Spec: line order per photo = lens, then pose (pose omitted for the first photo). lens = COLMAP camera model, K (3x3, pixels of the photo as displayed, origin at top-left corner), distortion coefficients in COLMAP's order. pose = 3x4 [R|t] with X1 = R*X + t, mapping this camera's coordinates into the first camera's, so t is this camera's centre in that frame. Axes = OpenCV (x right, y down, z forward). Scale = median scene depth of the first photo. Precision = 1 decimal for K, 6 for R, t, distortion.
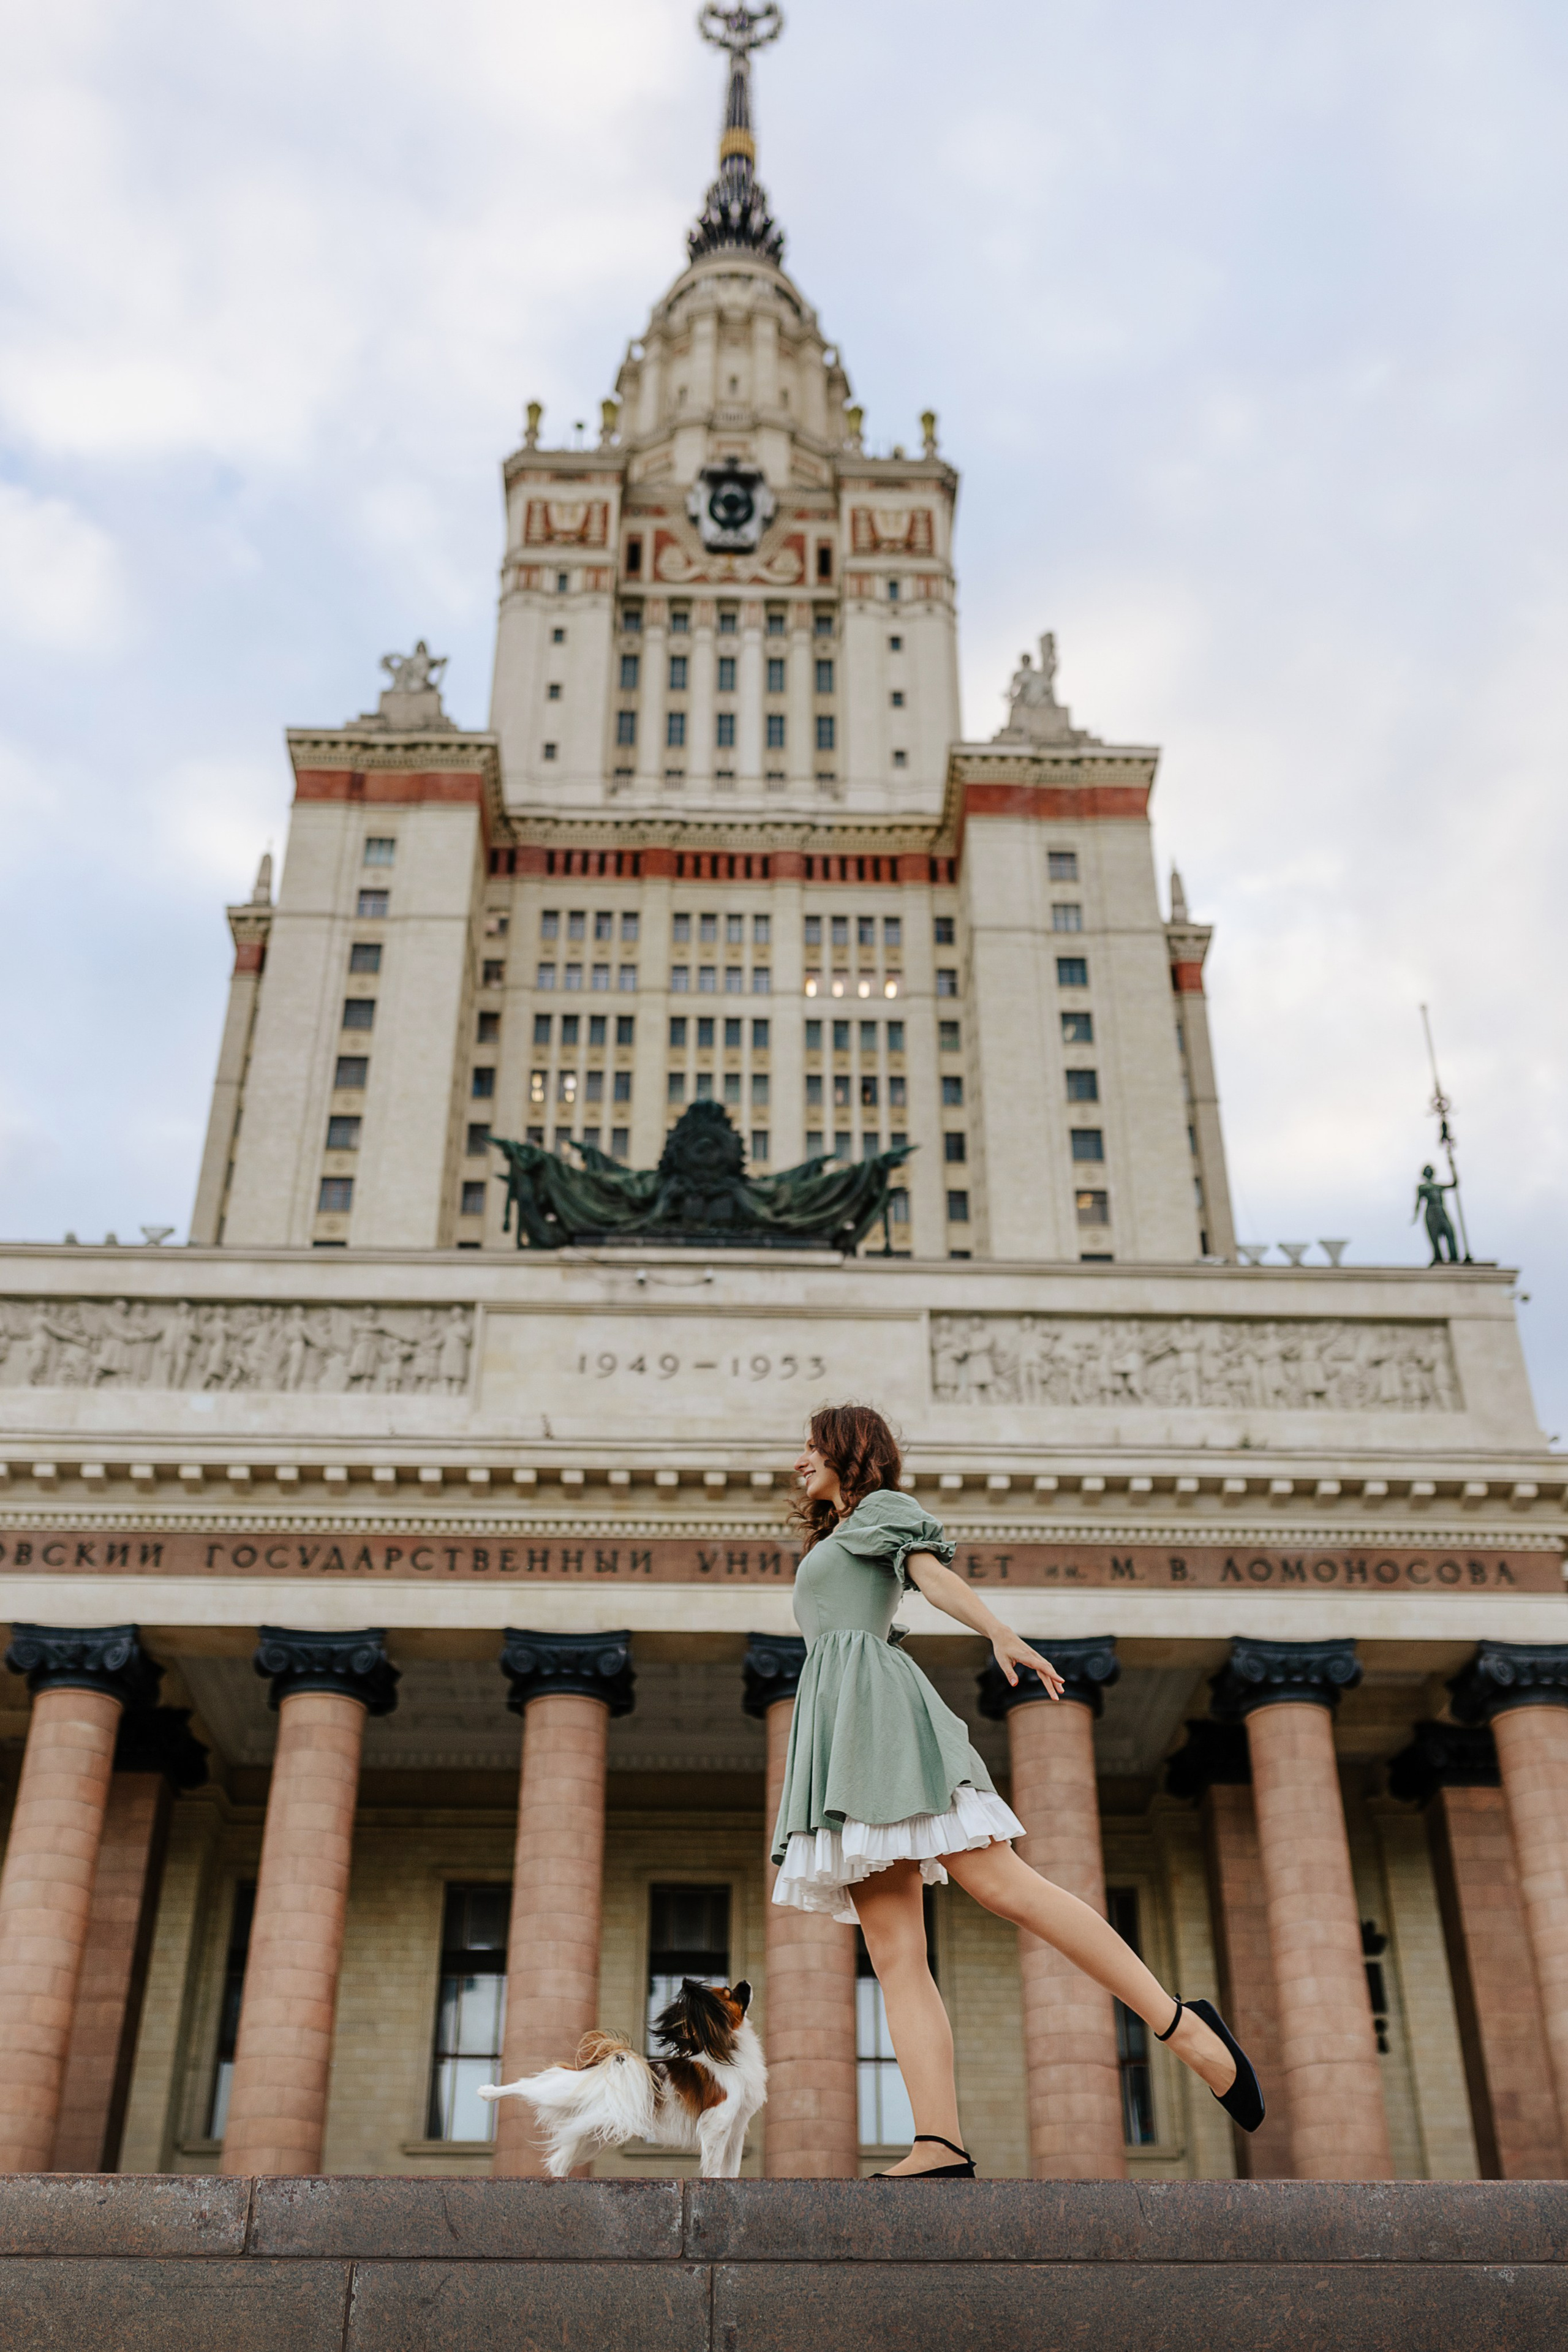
lens RADIAL K [[2303.1, 0, 784.0], [0, 2303.1, 1176.0], [0, 0, 1]] dist [0.062975, 0.002919]
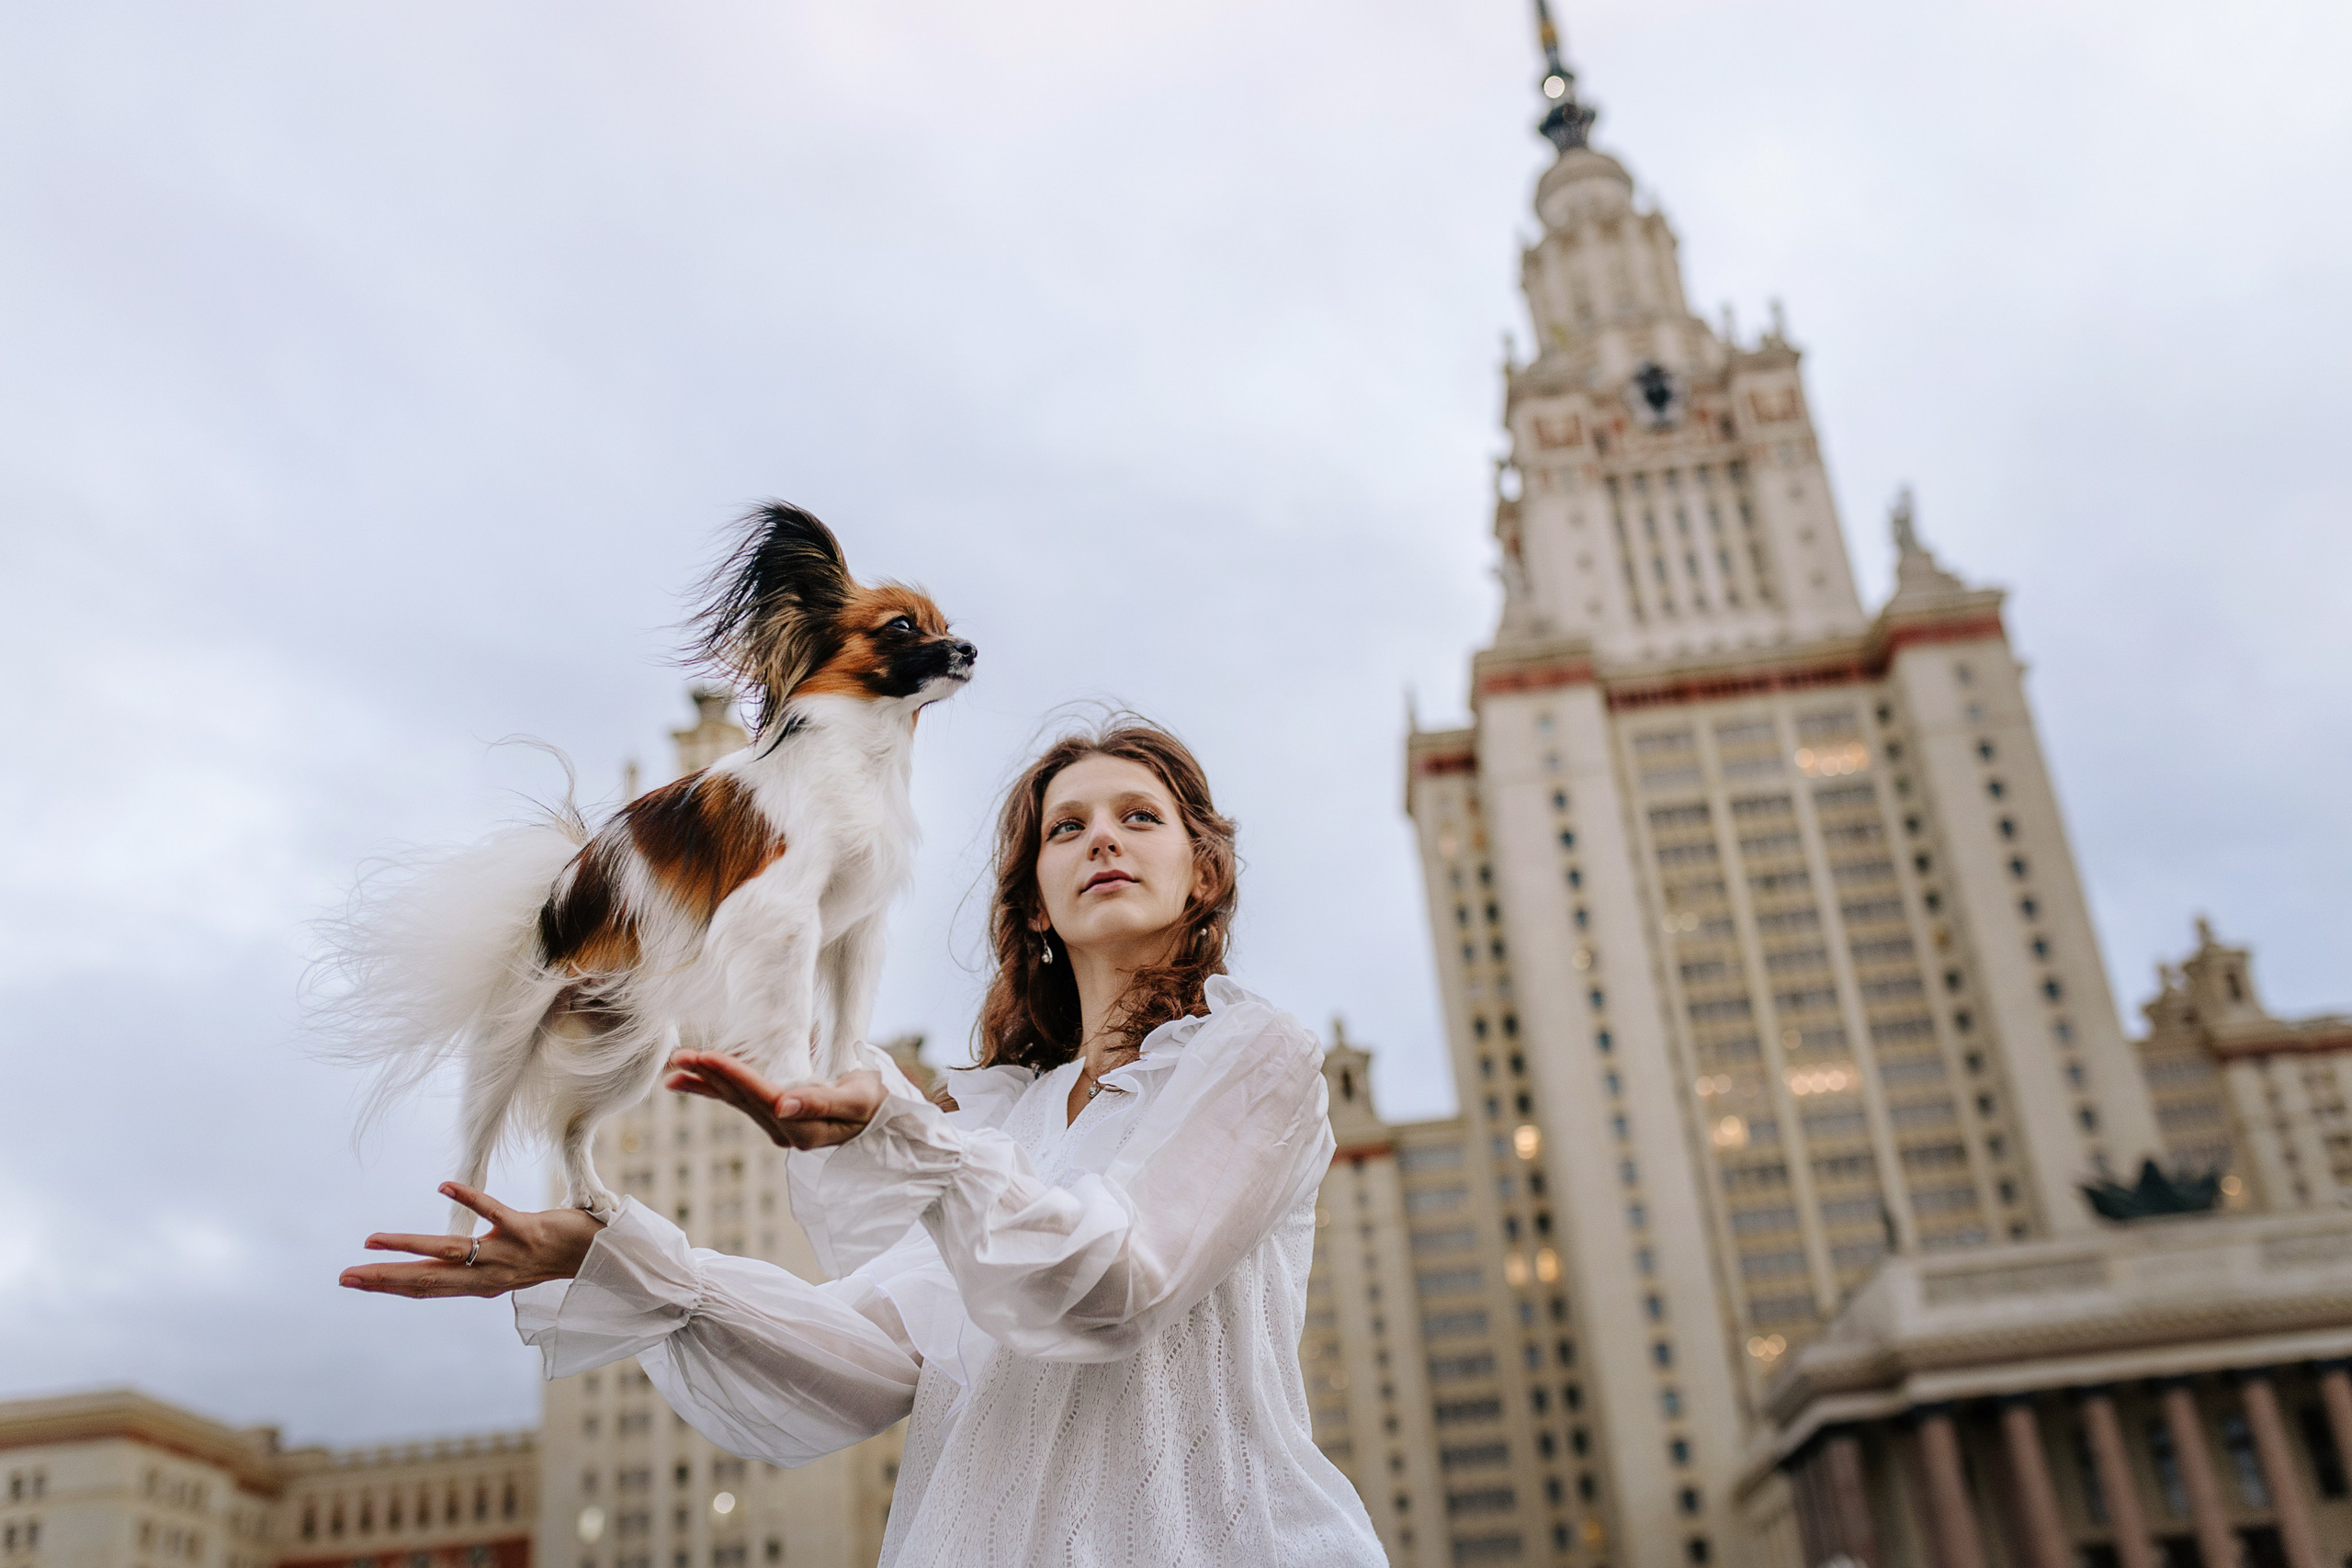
lens RADIAL K [[2217.9, 0, 1176.0], [0, 2217.9, 784.0], [0, 0, 1]] dist [-0.008895, 0.013464]
pose [[0.989883, -0.132397, -0.051023, -0.341808], [0.138723, 0.978592, 0.152031, -0.356666], [0.029802, -0.157571, 0.987058, -0.544704]]
